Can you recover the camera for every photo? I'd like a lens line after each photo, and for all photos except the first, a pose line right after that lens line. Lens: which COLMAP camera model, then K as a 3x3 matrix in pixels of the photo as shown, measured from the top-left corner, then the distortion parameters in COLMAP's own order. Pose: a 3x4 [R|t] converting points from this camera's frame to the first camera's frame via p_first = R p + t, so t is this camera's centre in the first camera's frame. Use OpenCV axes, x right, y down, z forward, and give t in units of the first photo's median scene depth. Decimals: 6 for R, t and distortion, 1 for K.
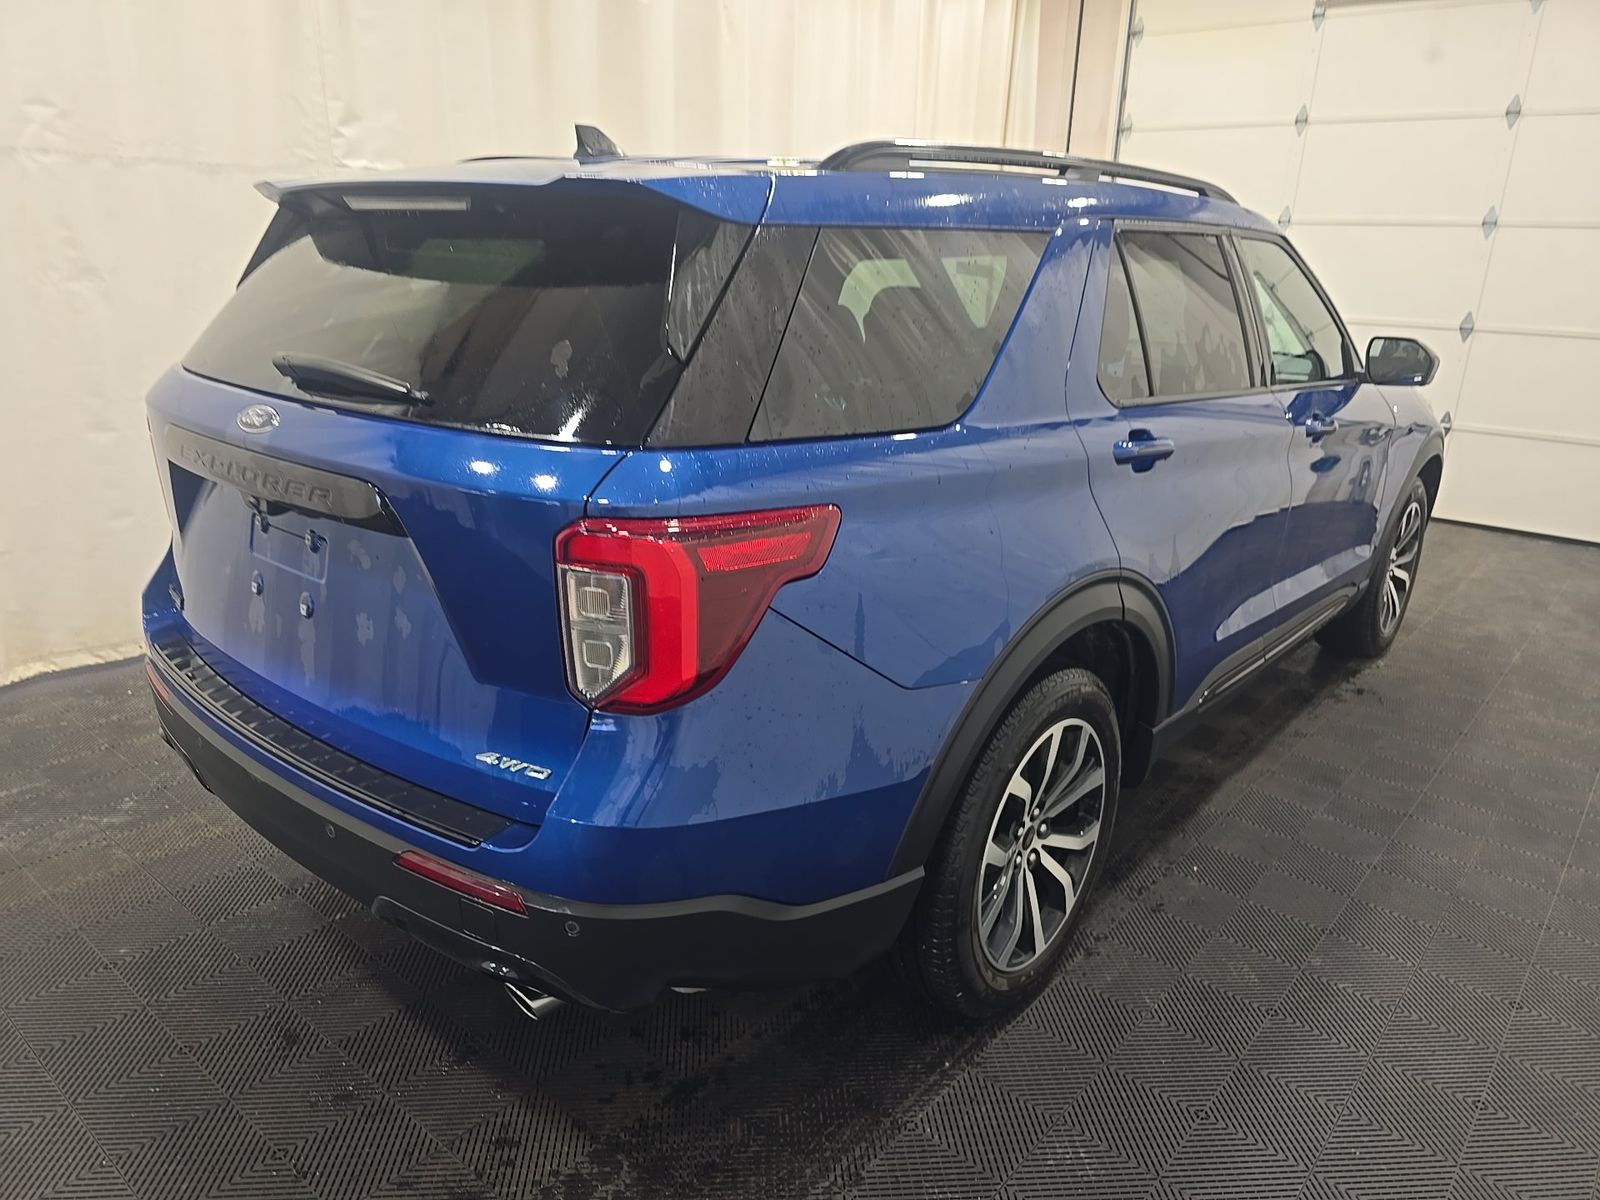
lens RADIAL K [[1076.9, 0, 810.7], [0, 1076.9, 599.7], [0, 0, 1]] dist [0.050257, -0.026831]
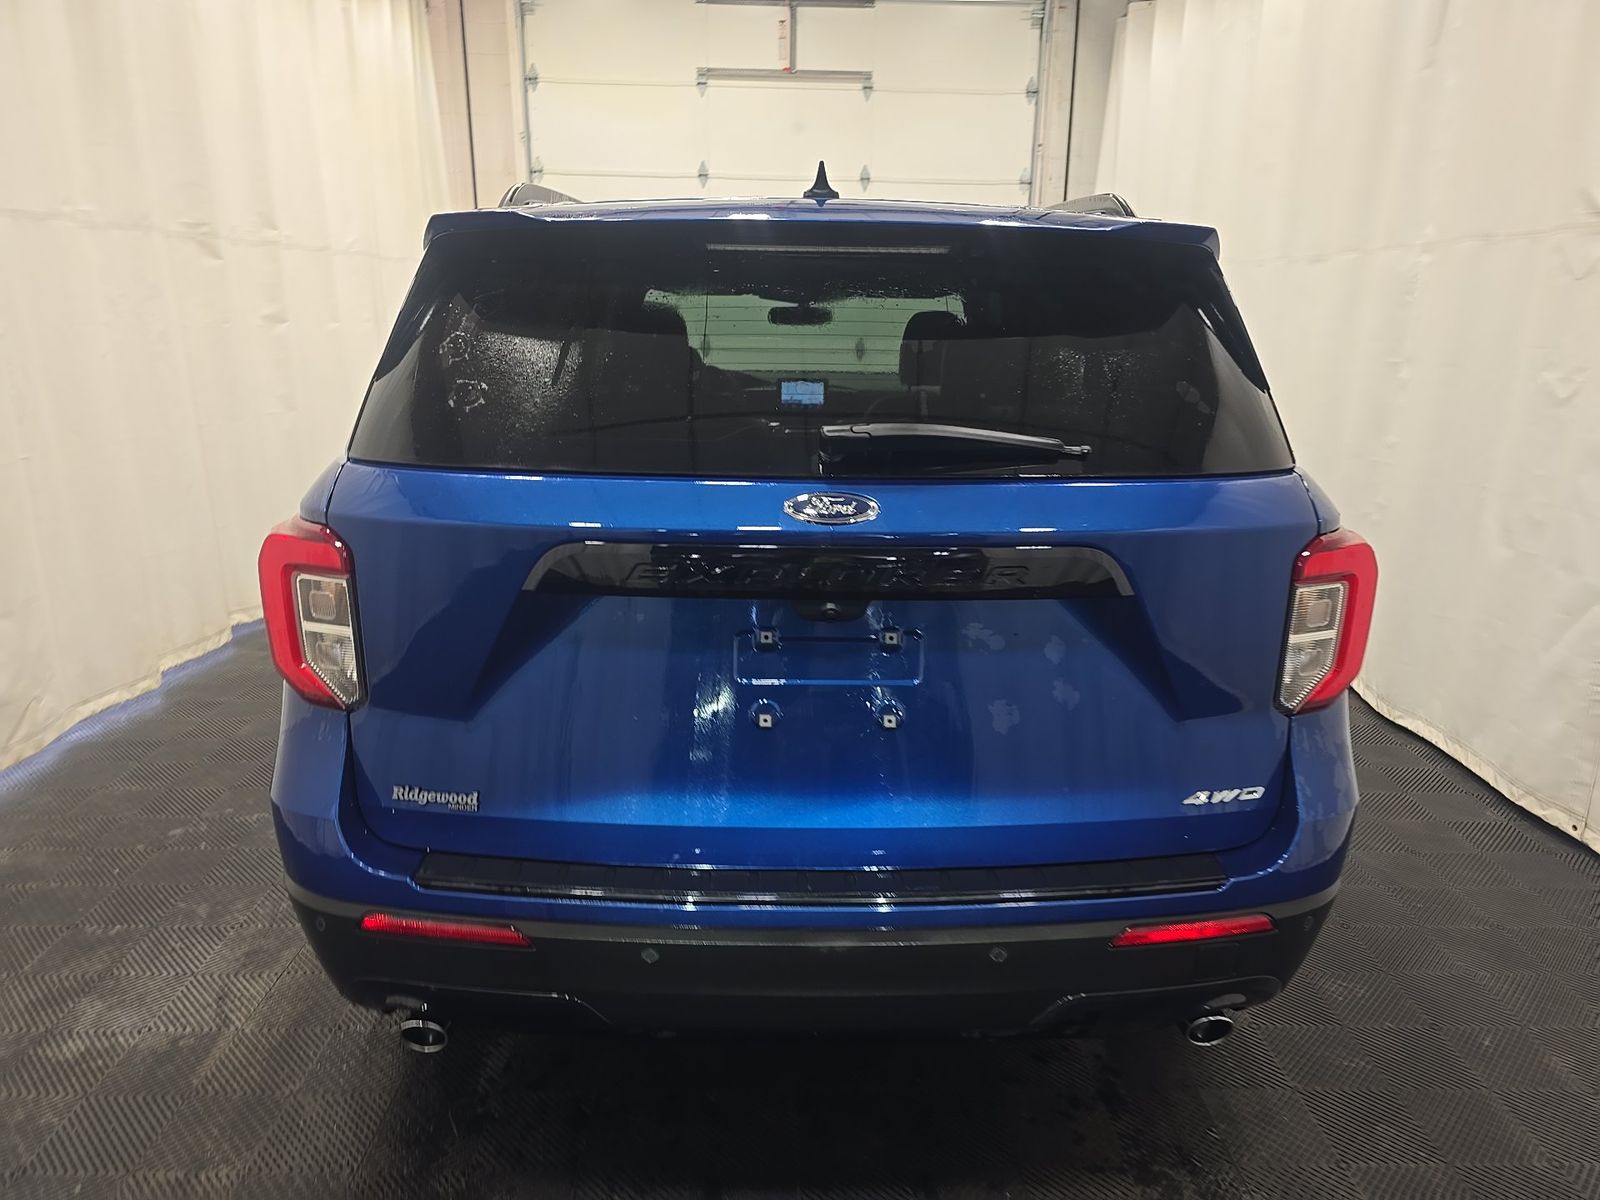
lens RADIAL K [[1076.9, 0, 810.7], [0, 1076.9, 599.7], [0, 0, 1]] dist [0.050257, -0.026831]
pose [[0.748465, -0.189313, 0.635579, -1.026645], [0.206070, 0.977338, 0.048439, -0.137678], [-0.630345, 0.094719, 0.770515, 0.380471]]
